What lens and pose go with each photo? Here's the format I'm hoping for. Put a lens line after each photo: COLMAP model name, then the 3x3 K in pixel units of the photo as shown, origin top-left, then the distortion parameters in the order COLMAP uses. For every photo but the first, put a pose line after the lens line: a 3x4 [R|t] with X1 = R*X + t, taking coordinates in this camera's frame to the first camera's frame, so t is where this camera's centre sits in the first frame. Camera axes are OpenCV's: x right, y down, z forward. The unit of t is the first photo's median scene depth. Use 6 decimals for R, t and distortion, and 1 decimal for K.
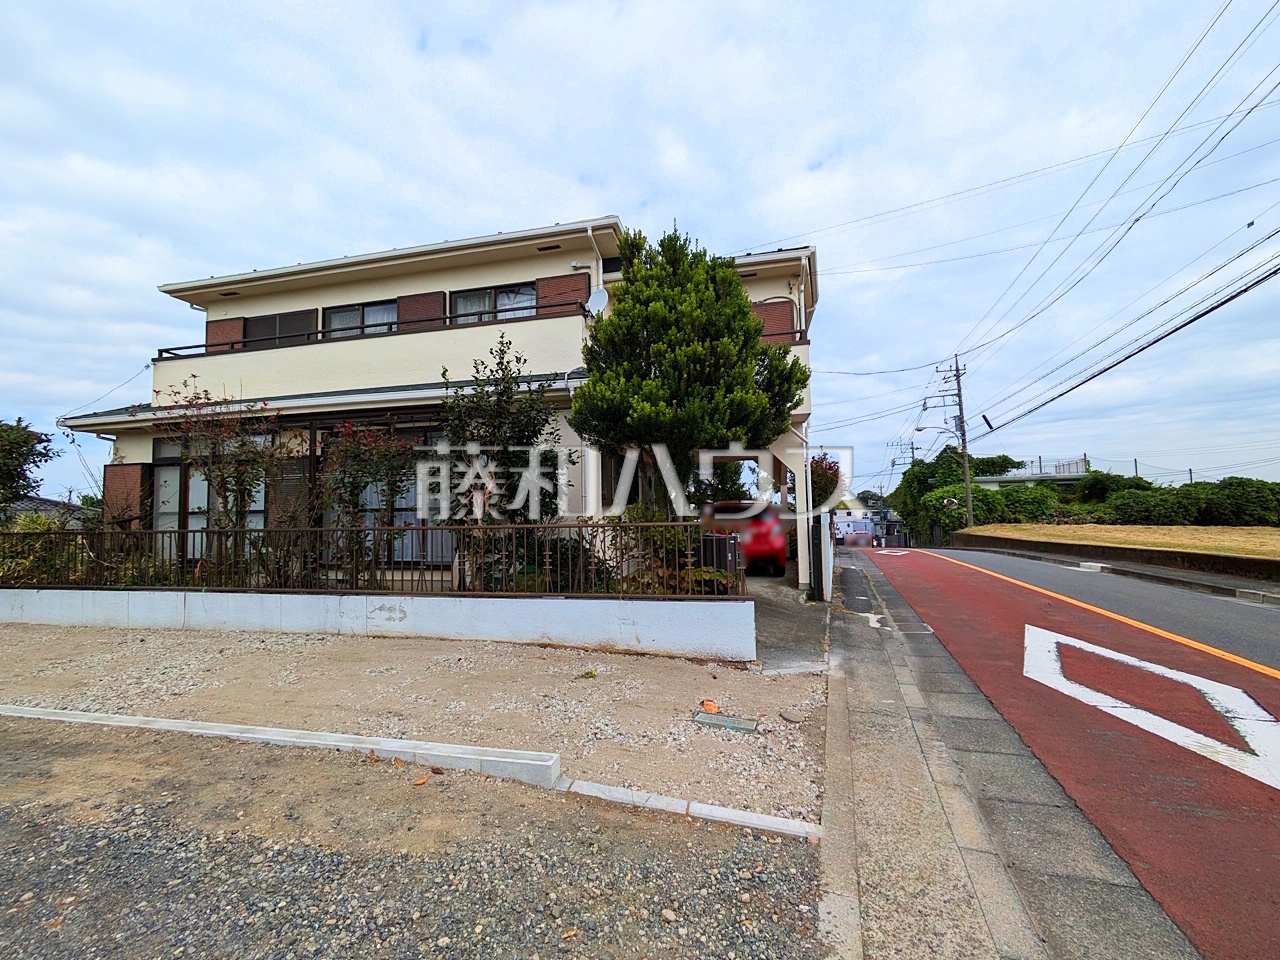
lens RADIAL K [[506.5, 0, 641.9], [0, 506.5, 483.3], [0, 0, 1]] dist [-0.002125, 0.001112]
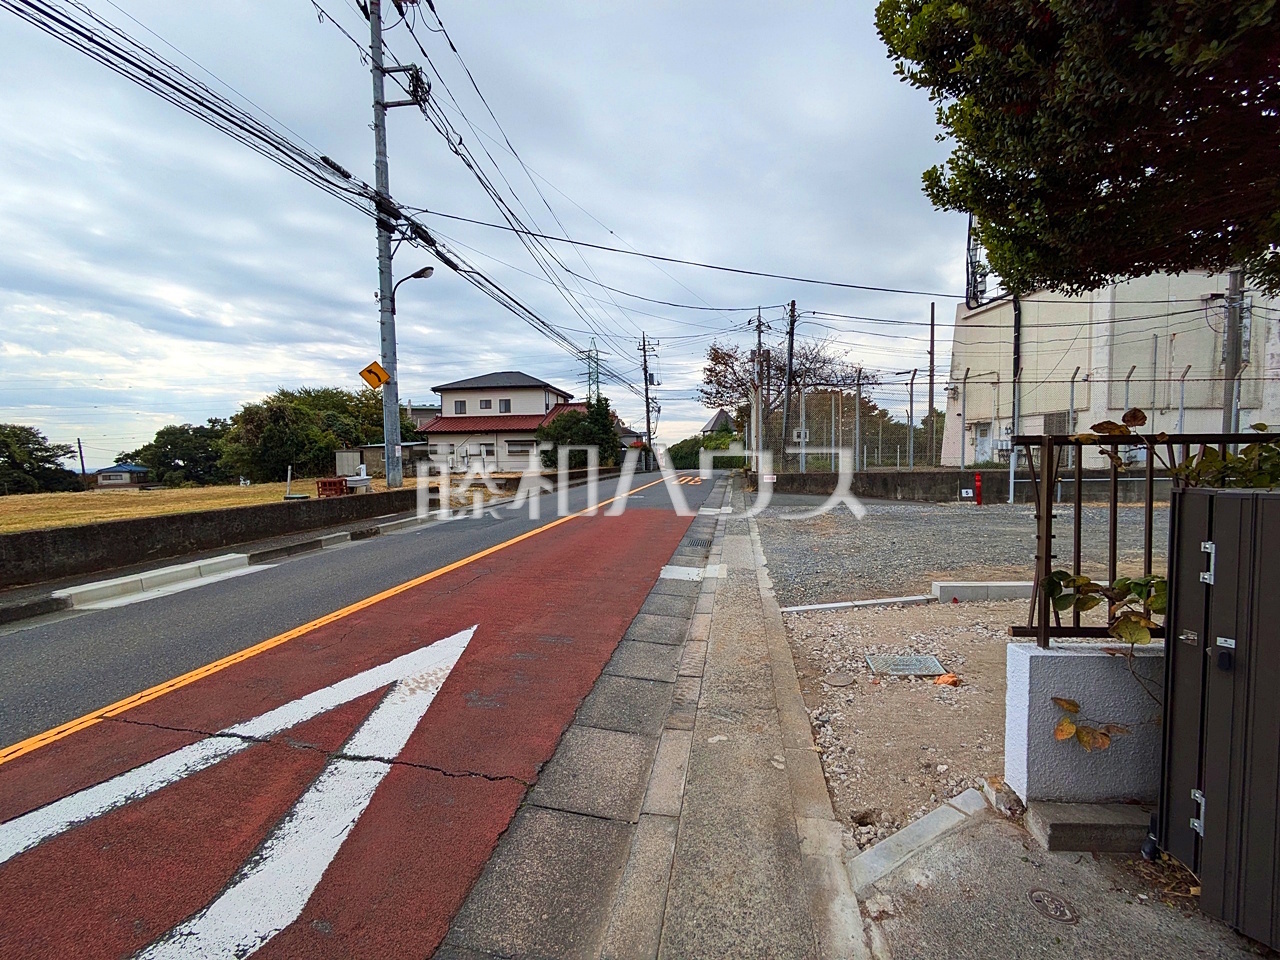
lens RADIAL K [[511.5, 0, 640.0], [0, 511.5, 480.0], [0, 0, 1]] dist [-0.000926, 0.000122]
pose [[-0.983874, 0.038662, -0.174632, 0.562476], [0.040168, 0.999180, -0.005096, 0.098755], [0.174292, -0.012029, -0.984621, 1.329491]]
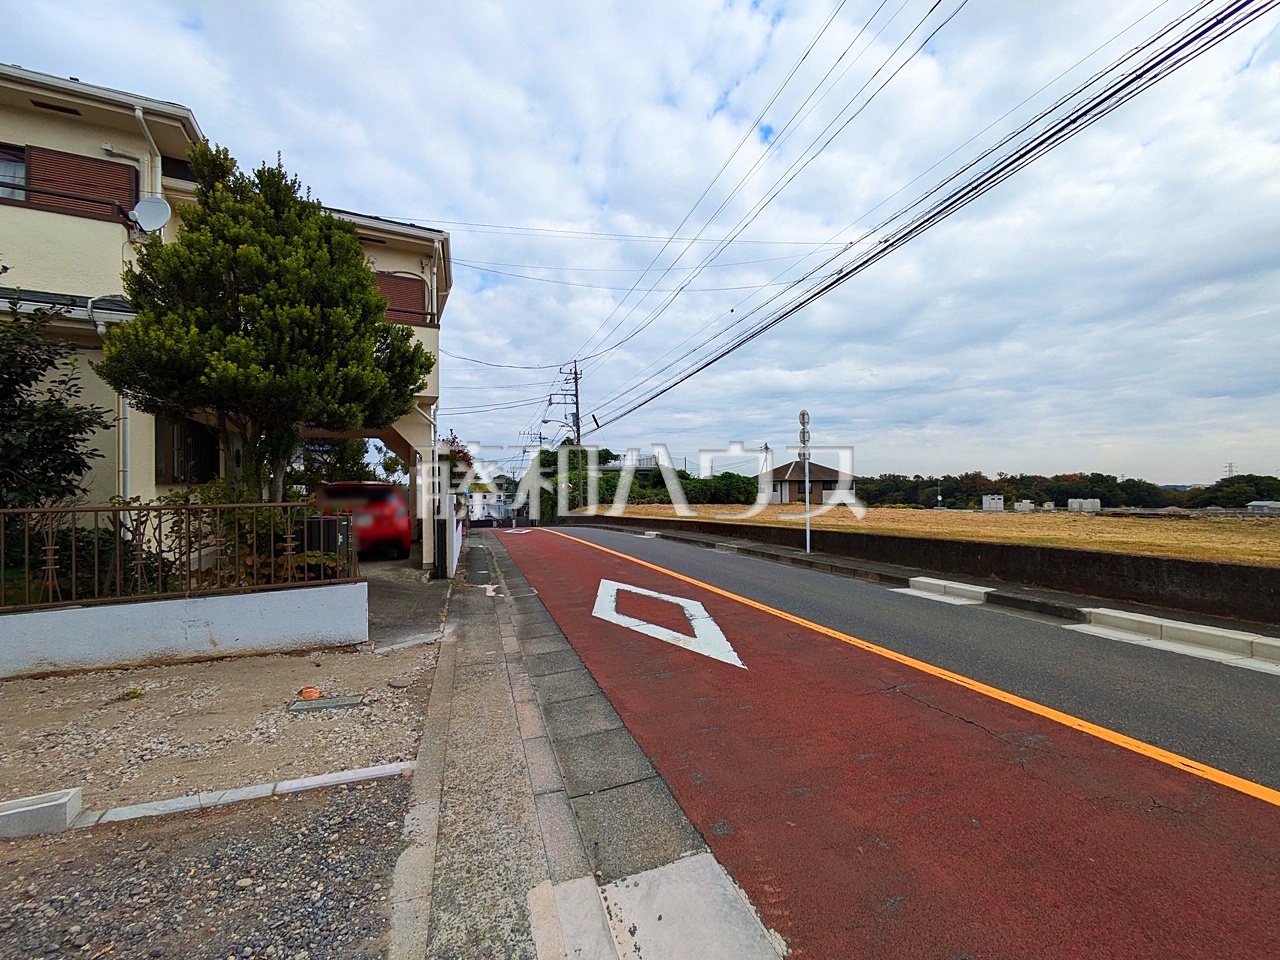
lens RADIAL K [[506.5, 0, 641.9], [0, 506.5, 483.3], [0, 0, 1]] dist [-0.002125, 0.001112]
pose [[0.772017, 0.015556, 0.635411, 0.004231], [-0.036611, 0.999129, 0.020020, 0.001342], [-0.634547, -0.038719, 0.771914, -0.095347]]
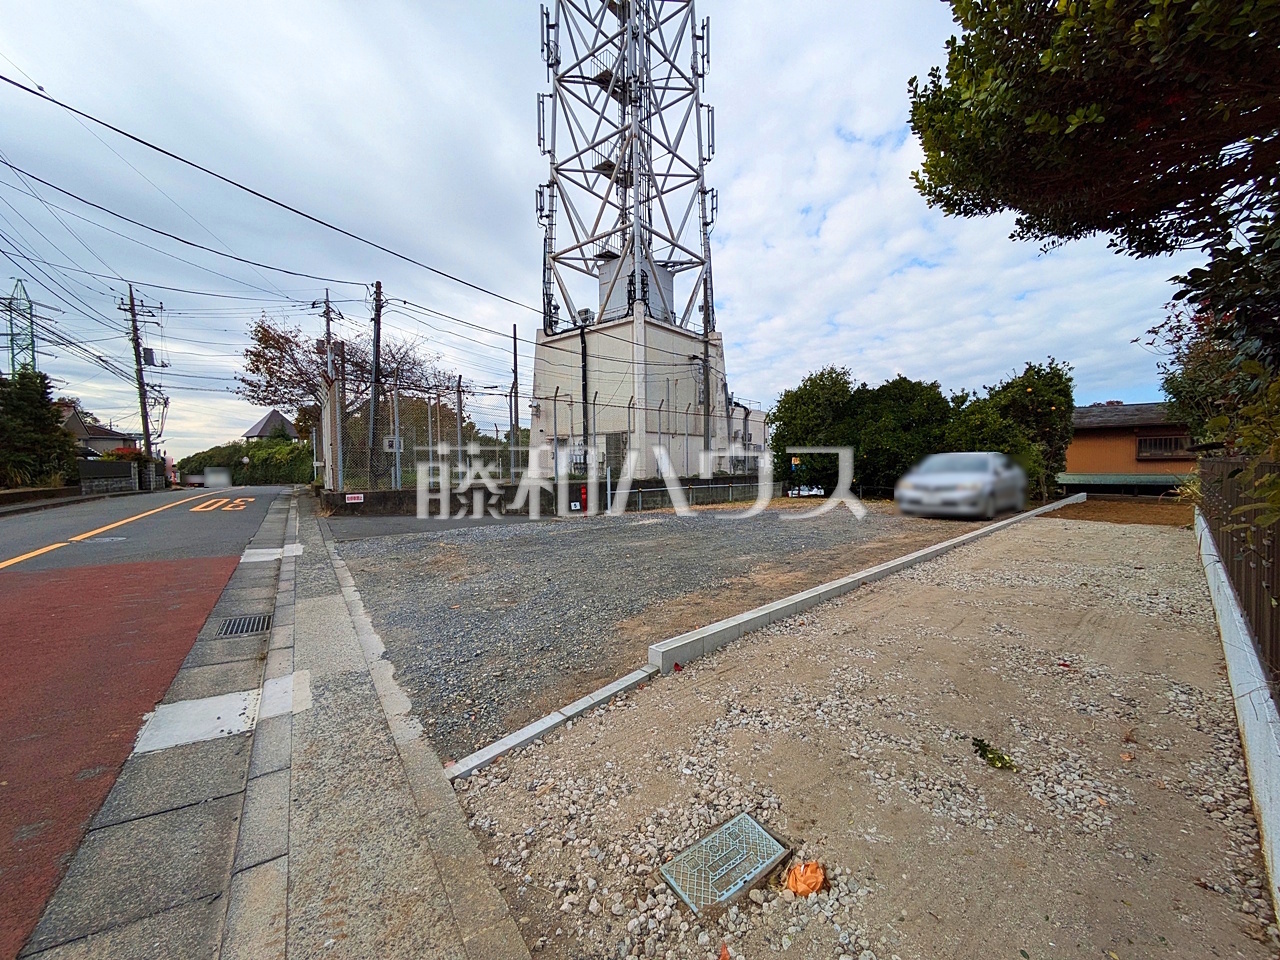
lens RADIAL K [[506.5, 0, 641.9], [0, 506.5, 483.3], [0, 0, 1]] dist [-0.002125, 0.001112]
pose [[-0.571437, 0.055225, -0.818786, 0.432094], [0.064951, 0.997647, 0.021959, 0.069326], [0.818072, -0.040632, -0.573679, 0.903964]]
